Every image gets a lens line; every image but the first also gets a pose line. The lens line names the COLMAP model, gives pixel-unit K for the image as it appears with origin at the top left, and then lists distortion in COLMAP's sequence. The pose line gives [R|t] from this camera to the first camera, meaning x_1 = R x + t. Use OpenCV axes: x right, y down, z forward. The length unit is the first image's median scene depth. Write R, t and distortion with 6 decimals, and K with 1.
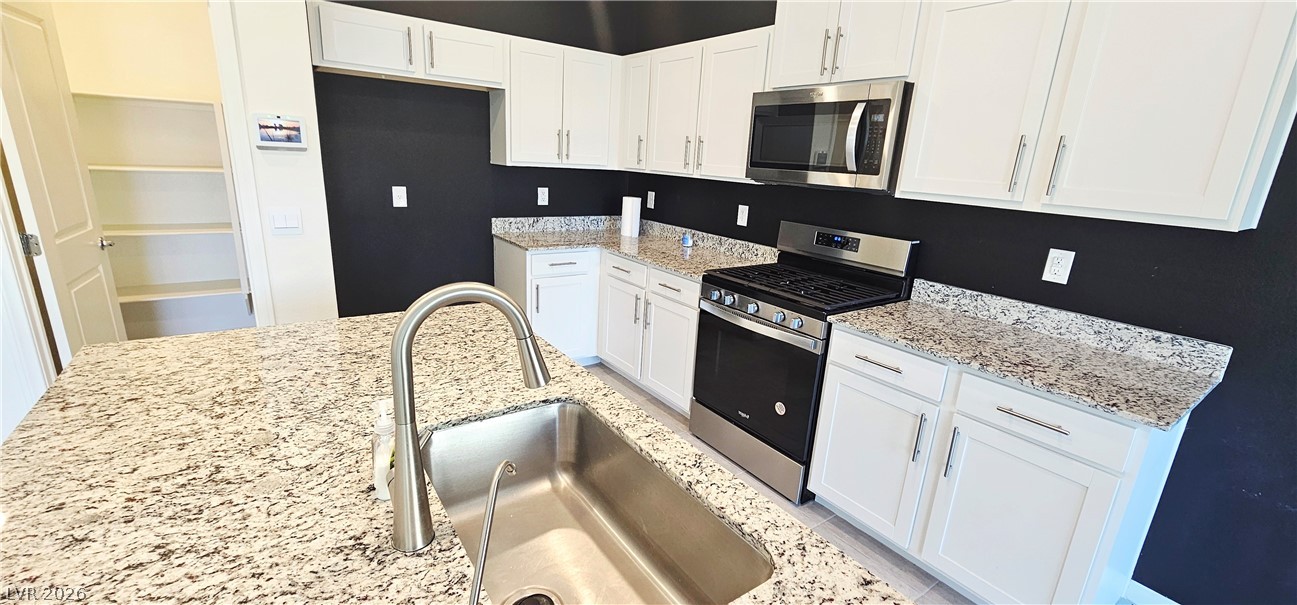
lens RADIAL K [[532.2, 0, 648.7], [0, 532.2, 303.6], [0, 0, 1]] dist [-0.002860, 0.000293]
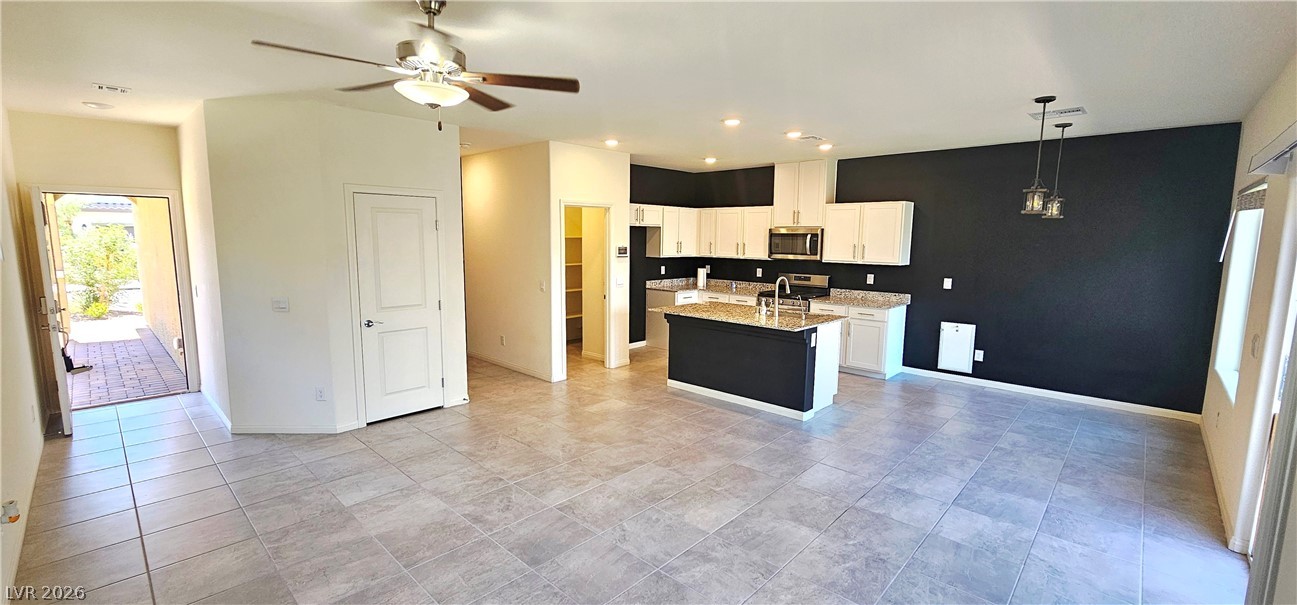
lens RADIAL K [[532.2, 0, 650.6], [0, 532.2, 301.9], [0, 0, 1]] dist [-0.002860, 0.000293]
pose [[0.979424, -0.066586, 0.190510, -1.103867], [0.092903, 0.986789, -0.132725, 0.344201], [-0.179156, 0.147693, 0.972672, -1.777313]]
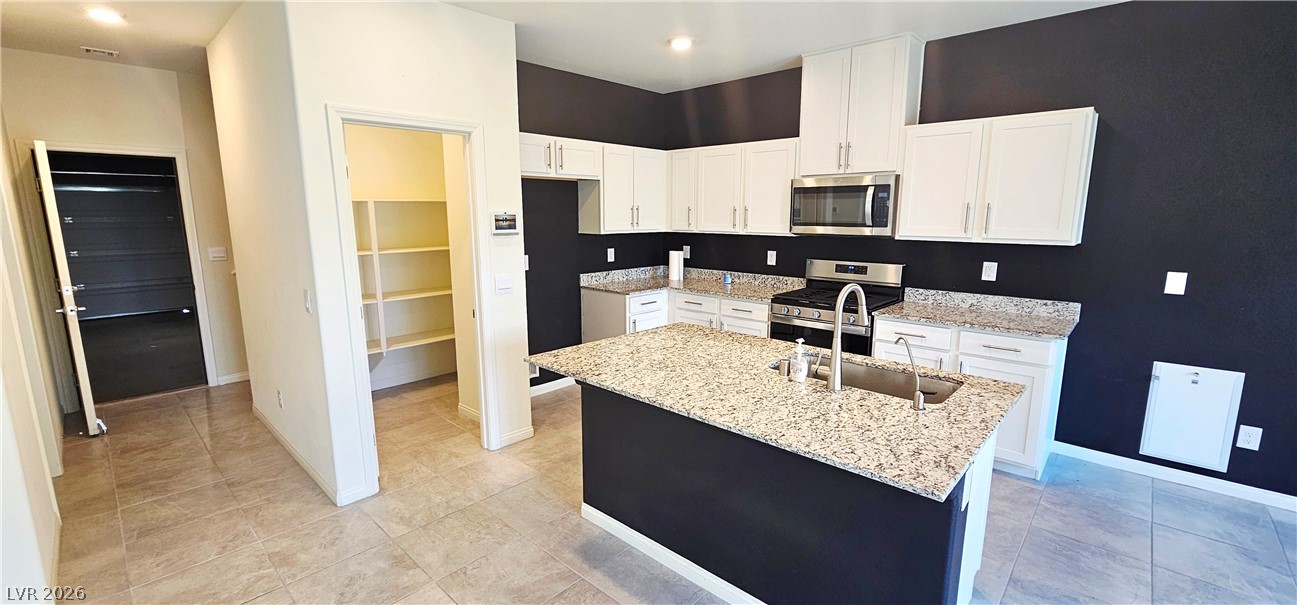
lens RADIAL K [[532.2, 0, 647.8], [0, 532.2, 301.0], [0, 0, 1]] dist [-0.002860, 0.000293]
pose [[0.978997, -0.086851, 0.184449, -0.595048], [0.104394, 0.990669, -0.087618, 0.055991], [-0.175118, 0.105033, 0.978929, -0.463245]]
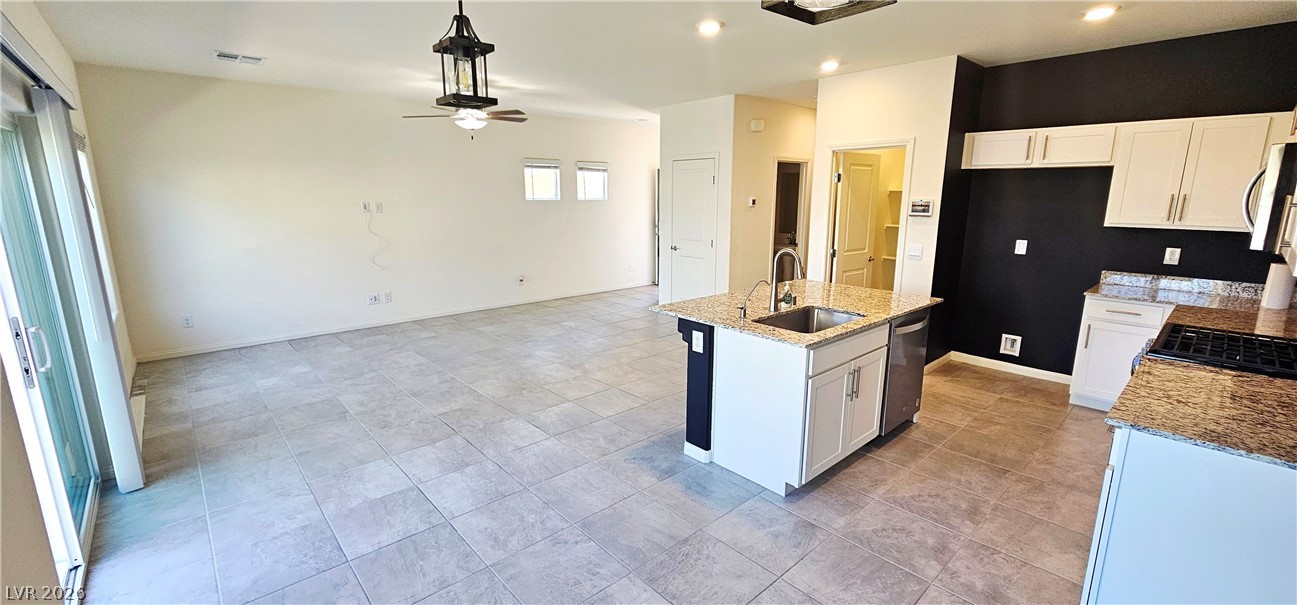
lens RADIAL K [[532.2, 0, 641.0], [0, 532.2, 304.0], [0, 0, 1]] dist [-0.002860, 0.000293]
pose [[0.109386, 0.151355, -0.982408, 1.192816], [-0.262014, 0.957775, 0.118386, 0.060772], [0.958845, 0.244455, 0.144424, -0.201666]]
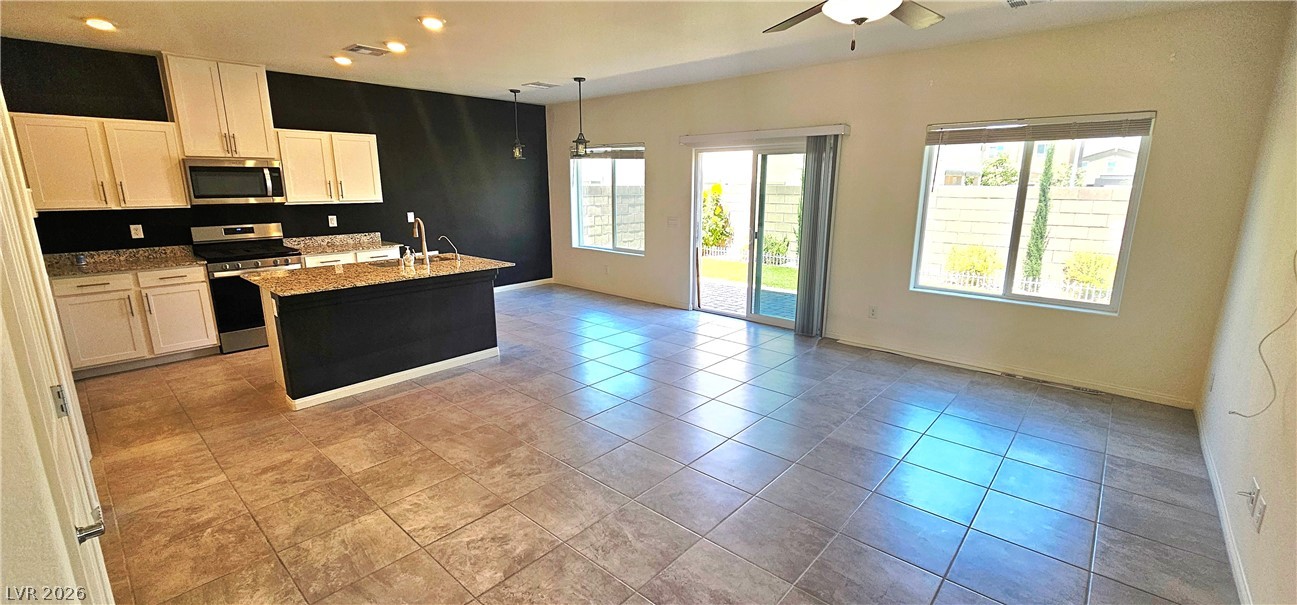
lens RADIAL K [[532.2, 0, 648.2], [0, 532.2, 300.1], [0, 0, 1]] dist [-0.002860, 0.000293]
pose [[-0.221045, -0.260957, 0.939702, -2.232354], [0.249230, 0.916428, 0.313120, -0.137179], [-0.942880, 0.303415, -0.137534, -0.123083]]
